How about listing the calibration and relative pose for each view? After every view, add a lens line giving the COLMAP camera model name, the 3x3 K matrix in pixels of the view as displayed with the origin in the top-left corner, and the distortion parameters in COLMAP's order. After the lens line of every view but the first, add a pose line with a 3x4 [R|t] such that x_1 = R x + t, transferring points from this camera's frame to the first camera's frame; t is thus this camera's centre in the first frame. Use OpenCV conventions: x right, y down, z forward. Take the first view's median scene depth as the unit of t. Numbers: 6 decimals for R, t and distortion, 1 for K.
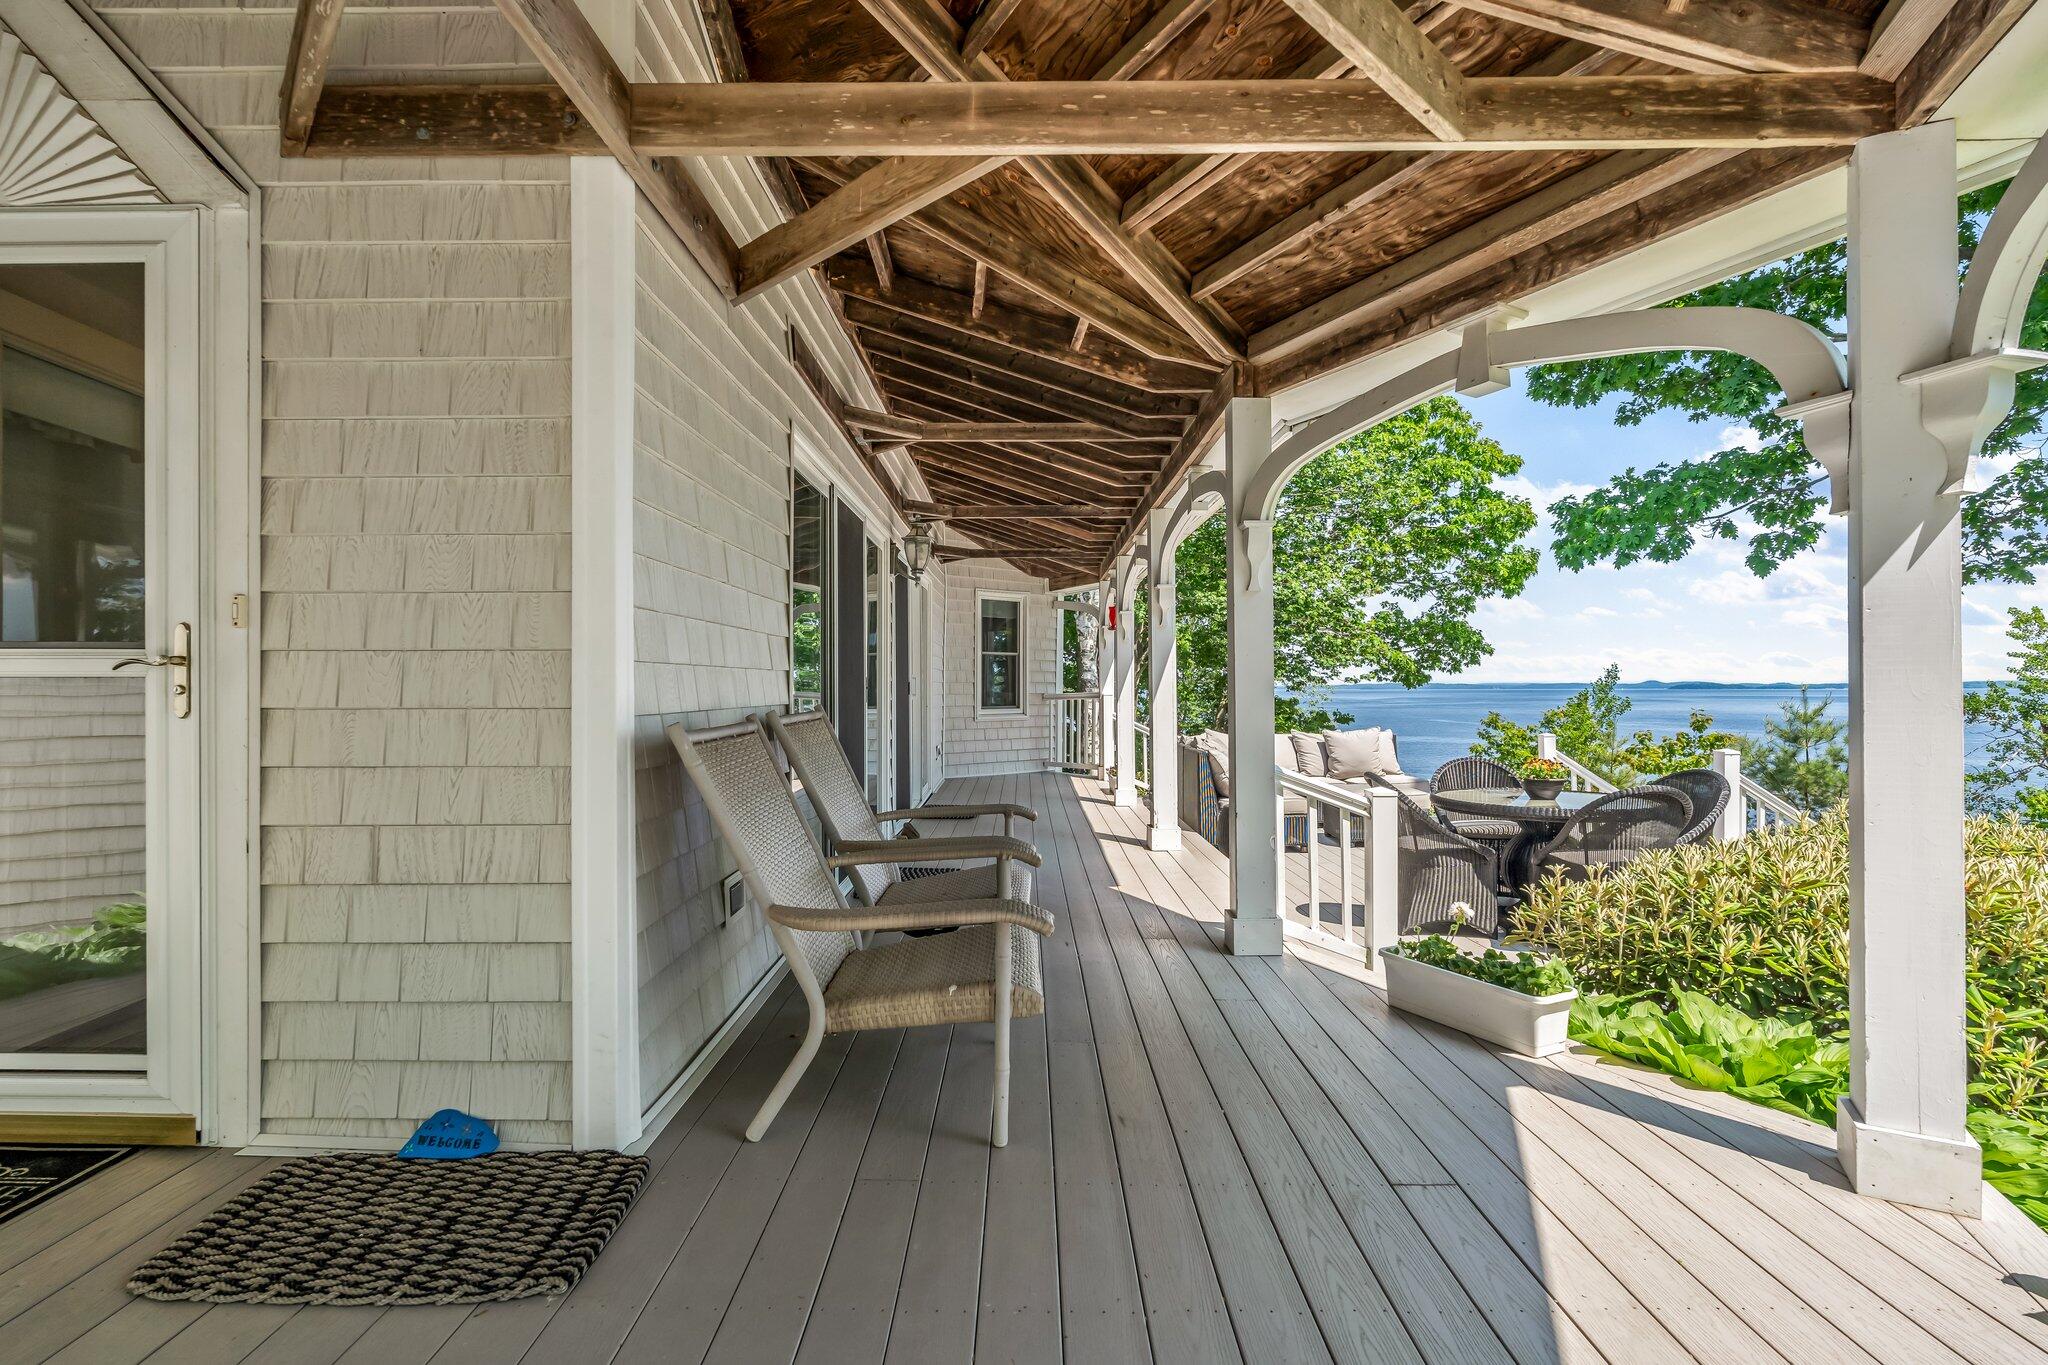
lens RADIAL K [[987.4, 0, 1017.6], [0, 987.4, 689.7], [0, 0, 1]] dist [0.000200, -0.000144]
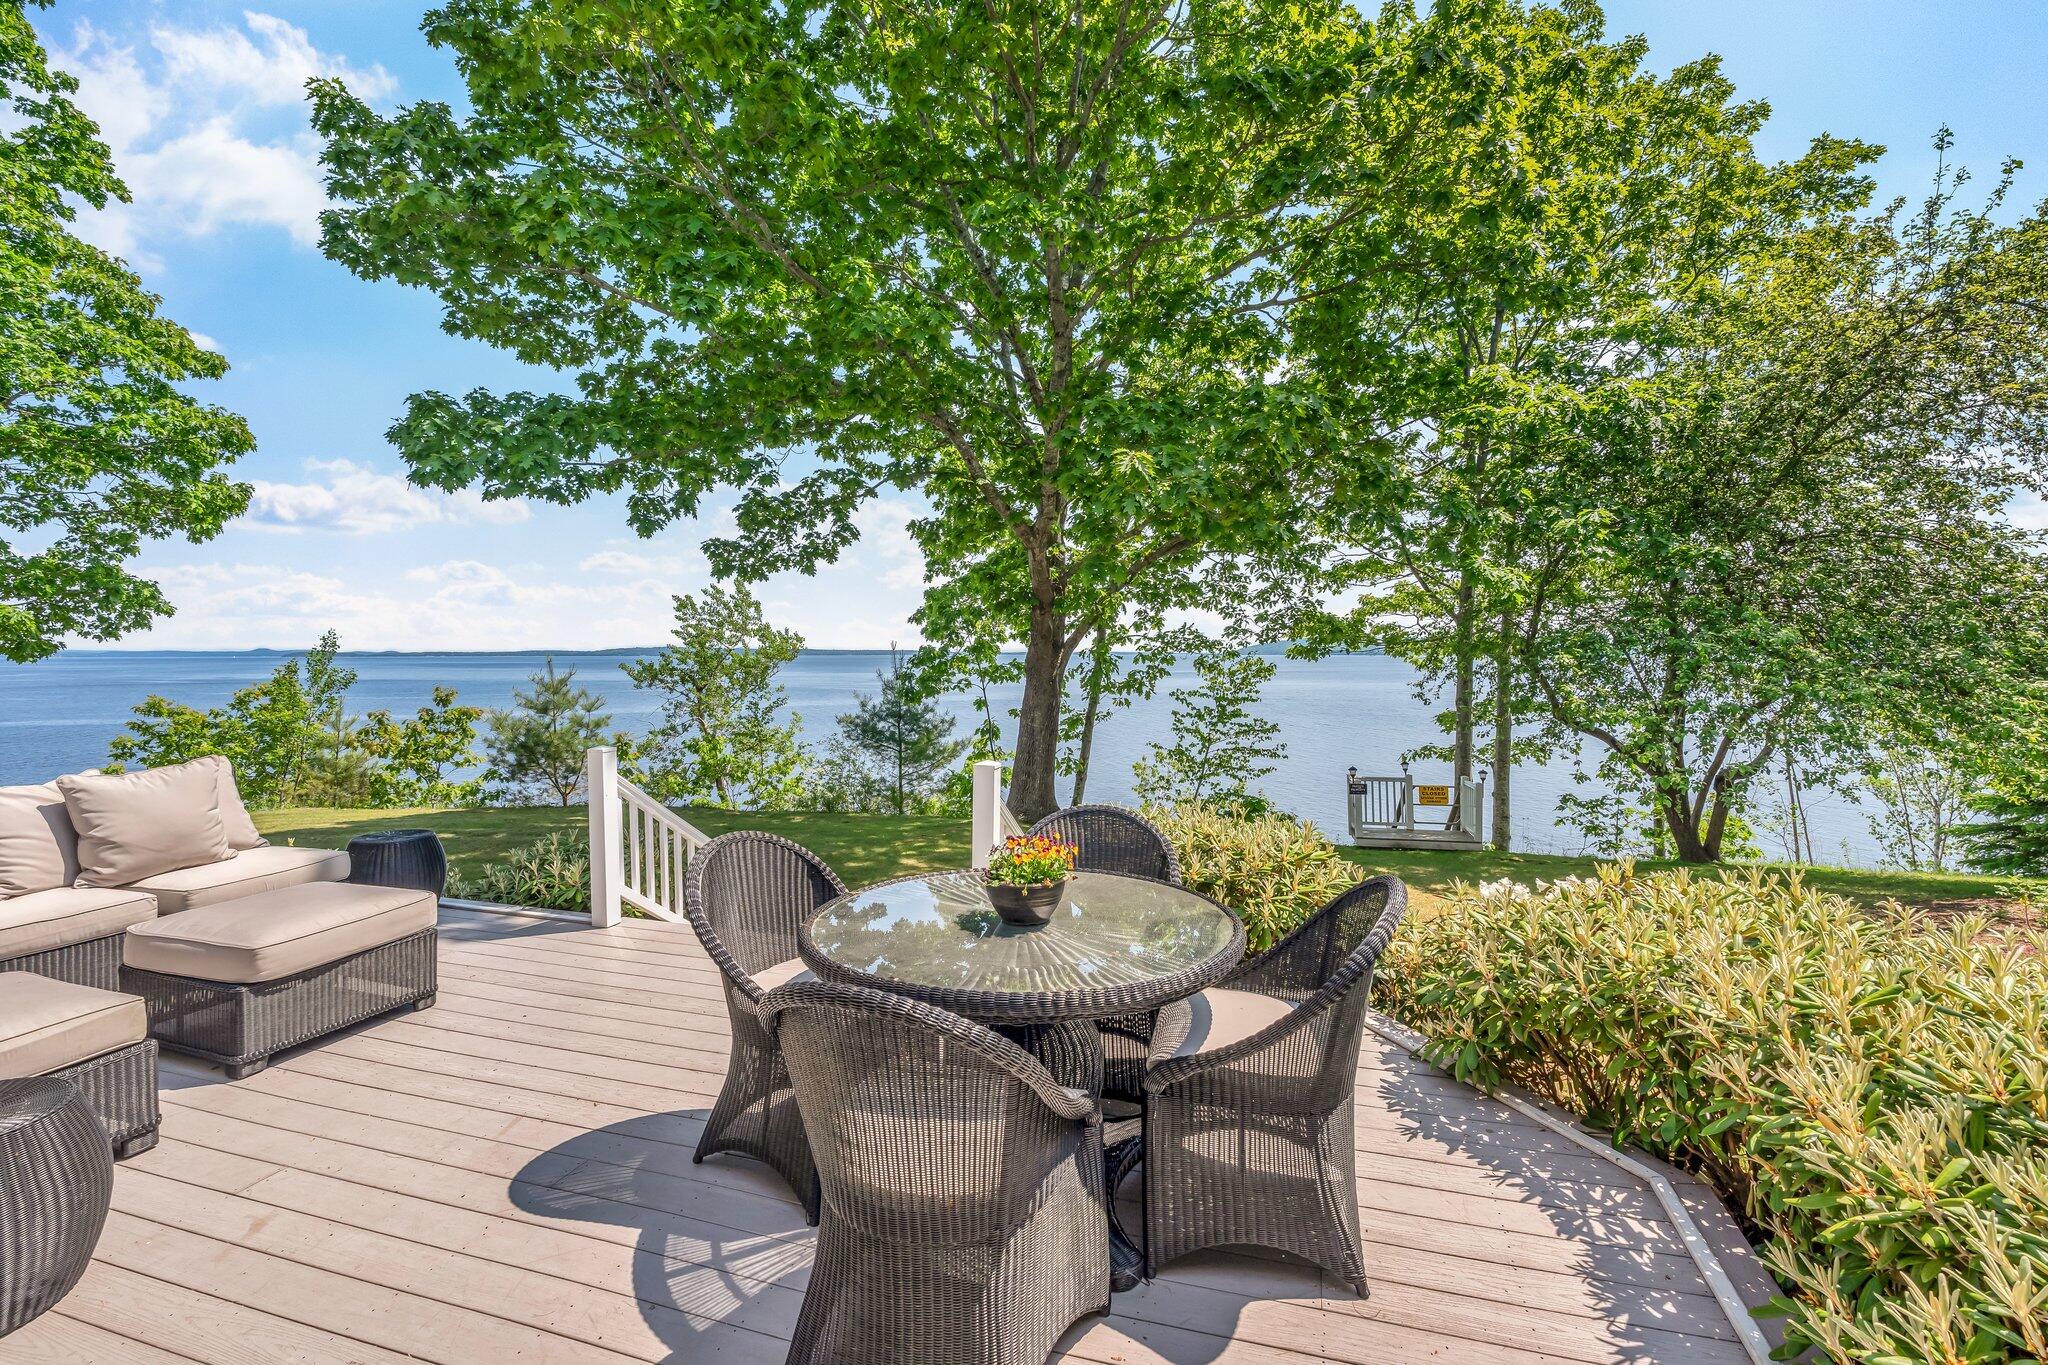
lens RADIAL K [[913.1, 0, 1023.7], [0, 913.1, 640.3], [0, 0, 1]] dist [-0.001772, 0.000580]
pose [[0.299285, 0.014671, 0.954051, 0.029078], [0.003545, 0.999858, -0.016487, -0.004812], [-0.954157, 0.008317, 0.299190, 0.242530]]
